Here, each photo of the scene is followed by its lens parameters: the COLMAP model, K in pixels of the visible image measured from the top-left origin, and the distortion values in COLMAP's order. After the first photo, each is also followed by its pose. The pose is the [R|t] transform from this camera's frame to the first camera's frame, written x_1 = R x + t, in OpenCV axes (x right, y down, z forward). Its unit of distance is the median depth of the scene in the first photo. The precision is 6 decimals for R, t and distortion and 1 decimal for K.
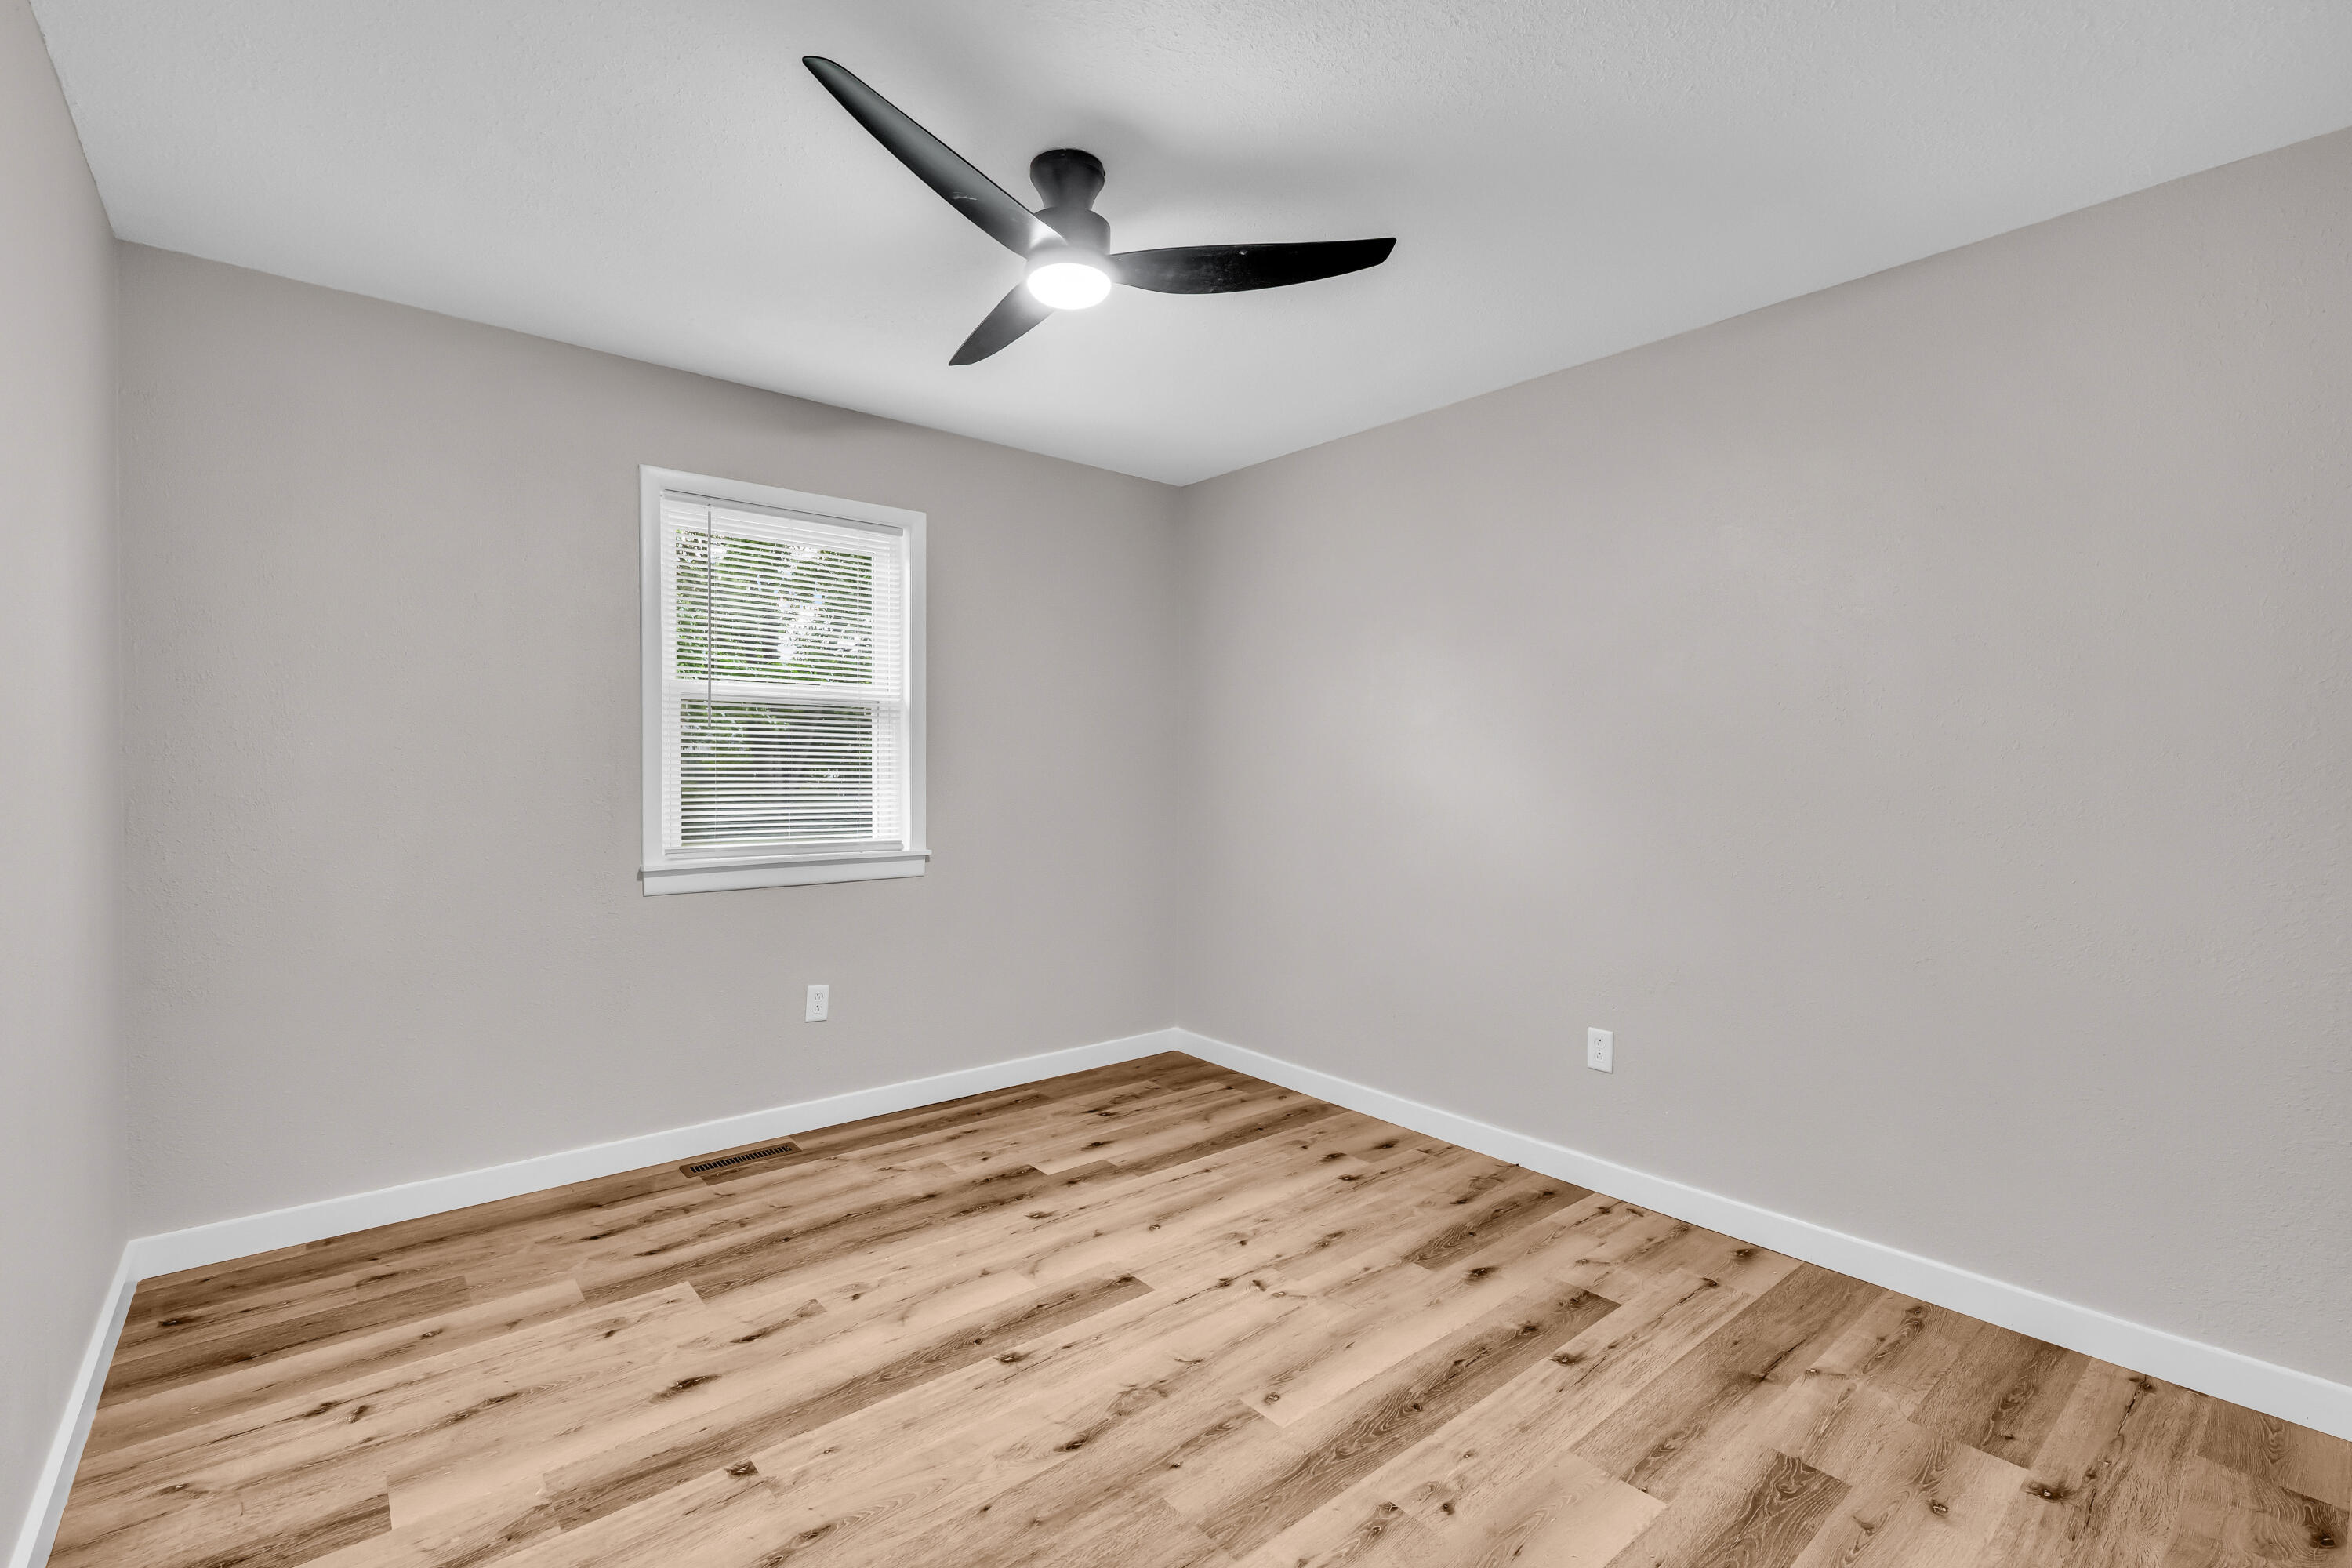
lens RADIAL K [[1038.7, 0, 1198.5], [0, 1038.7, 771.2], [0, 0, 1]] dist [0.001448, 0.000503]
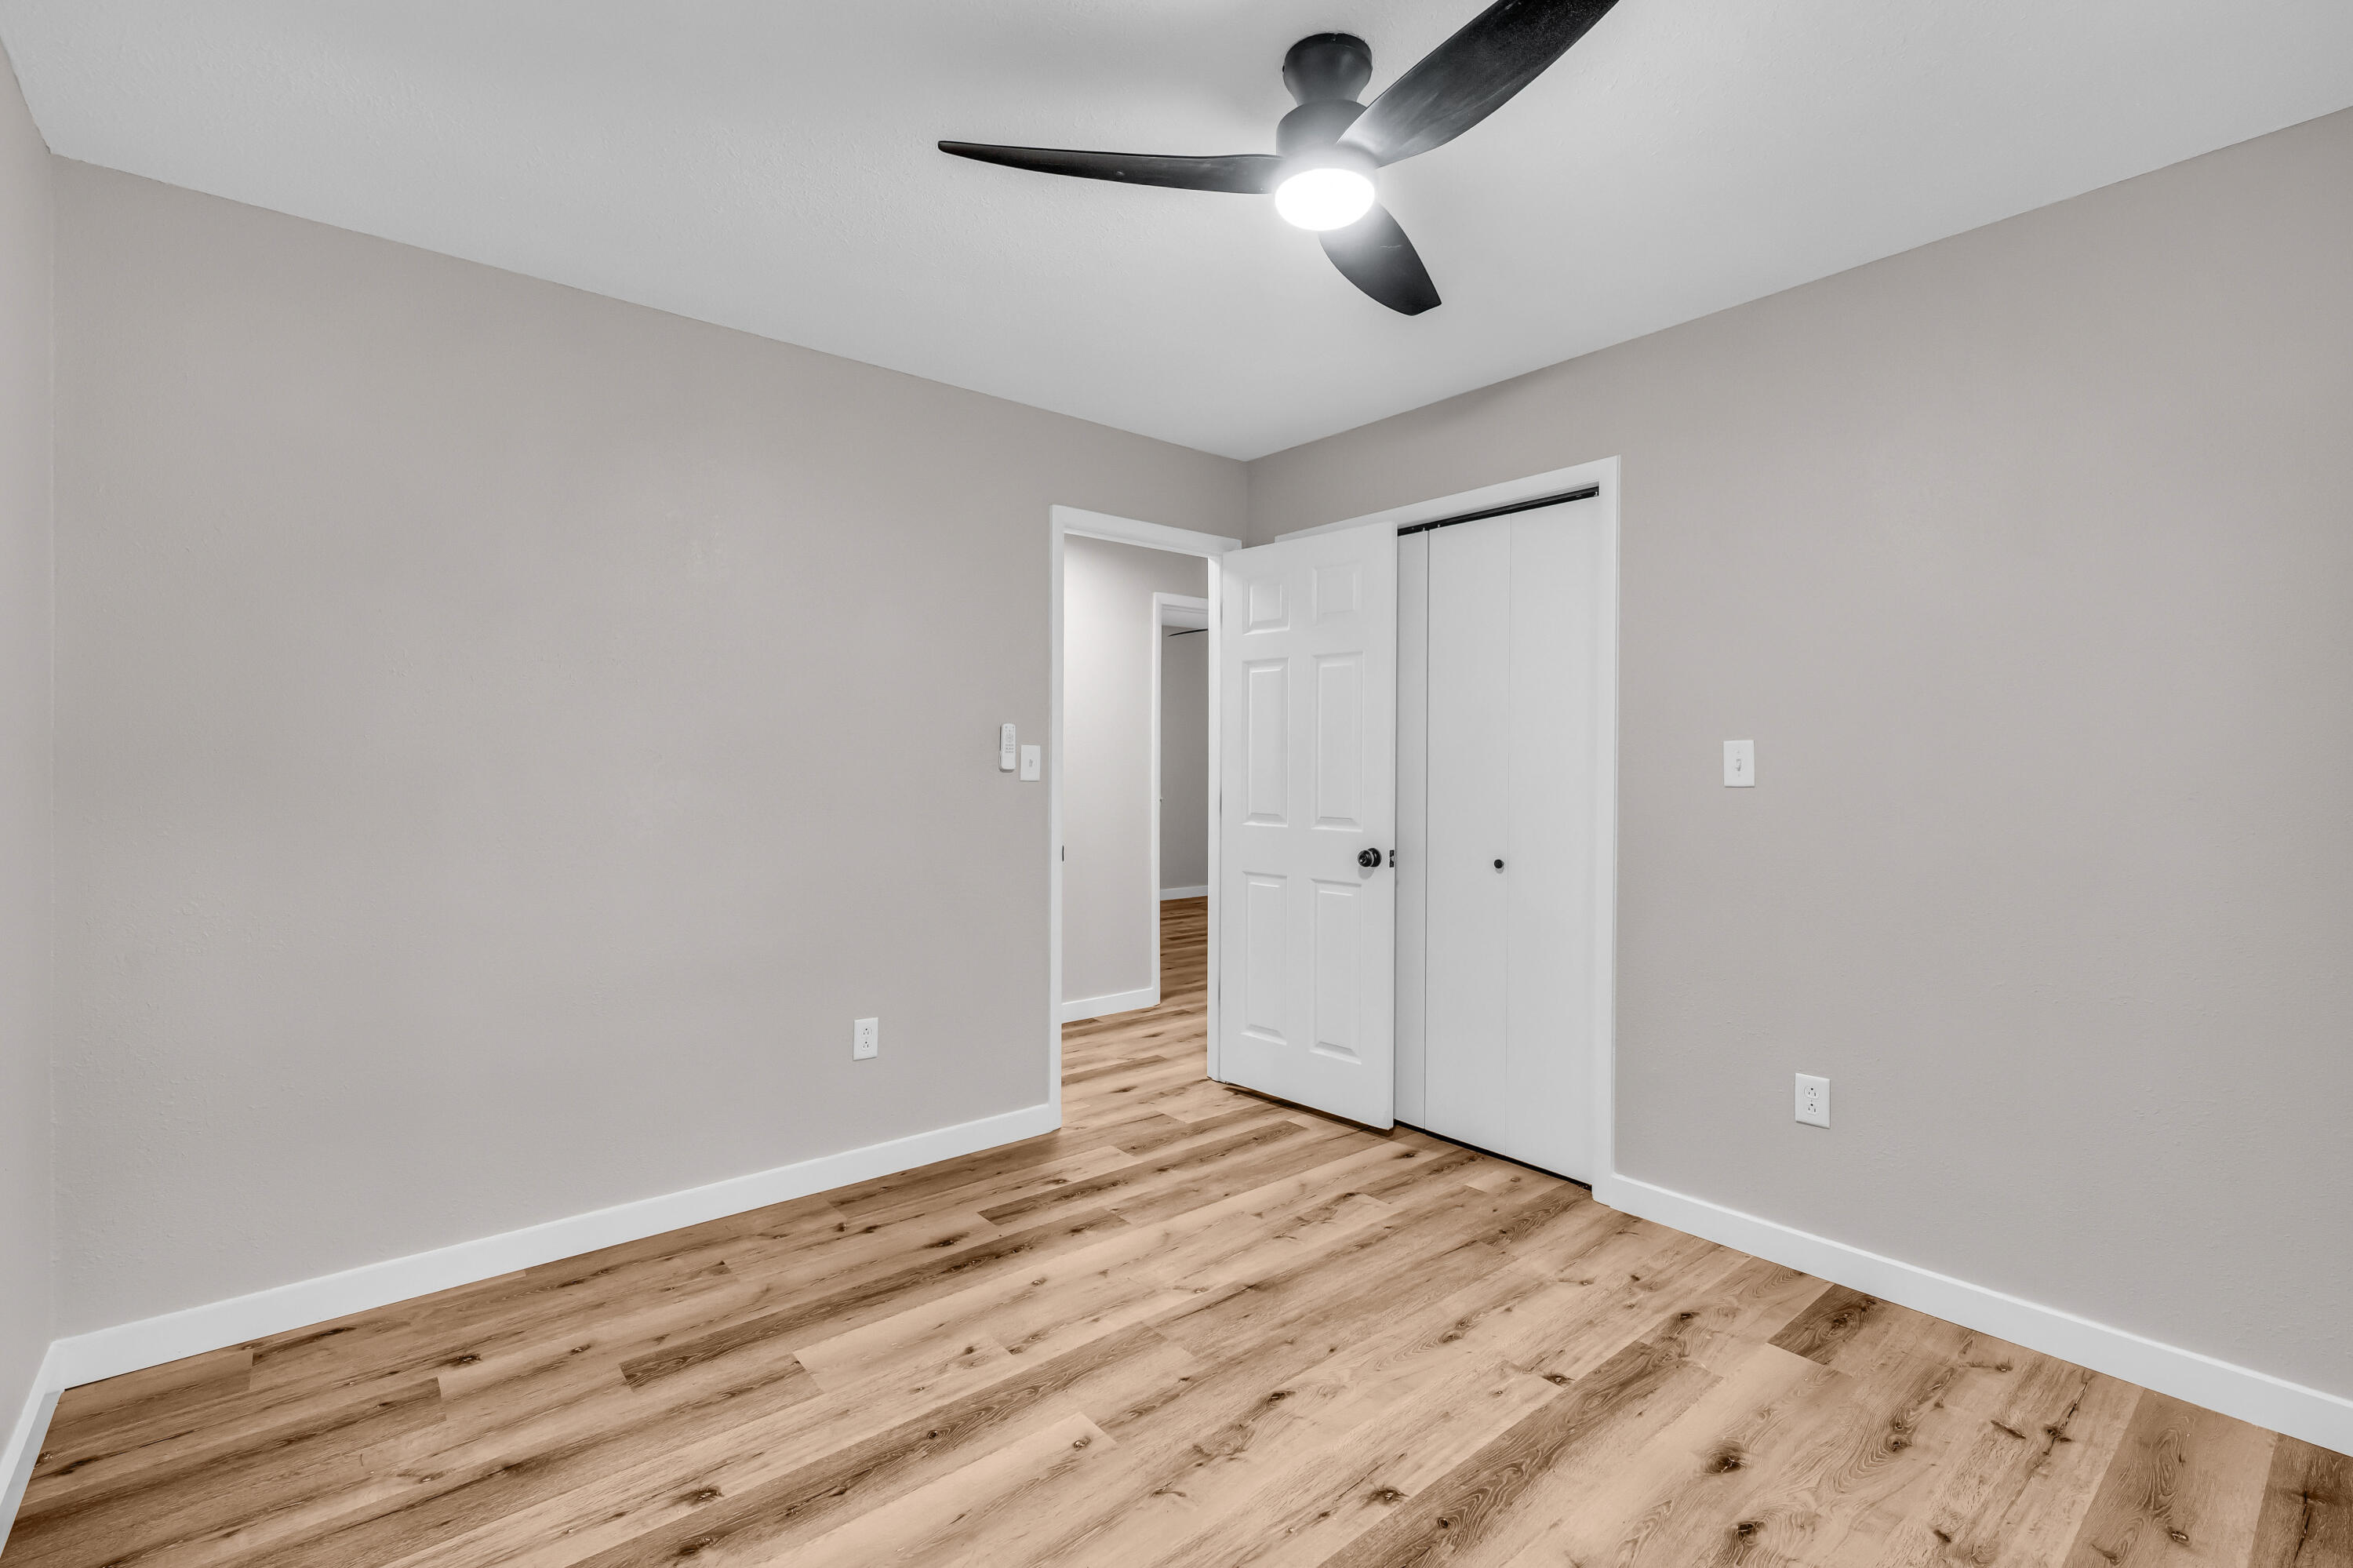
lens RADIAL K [[1039.2, 0, 1199.0], [0, 1039.2, 771.2], [0, 0, 1]] dist [0.001448, 0.000503]
pose [[-0.999938, -0.010570, 0.003532, -0.033090], [-0.010519, 0.999843, 0.014239, -0.016297], [-0.003682, 0.014201, -0.999892, 1.996061]]
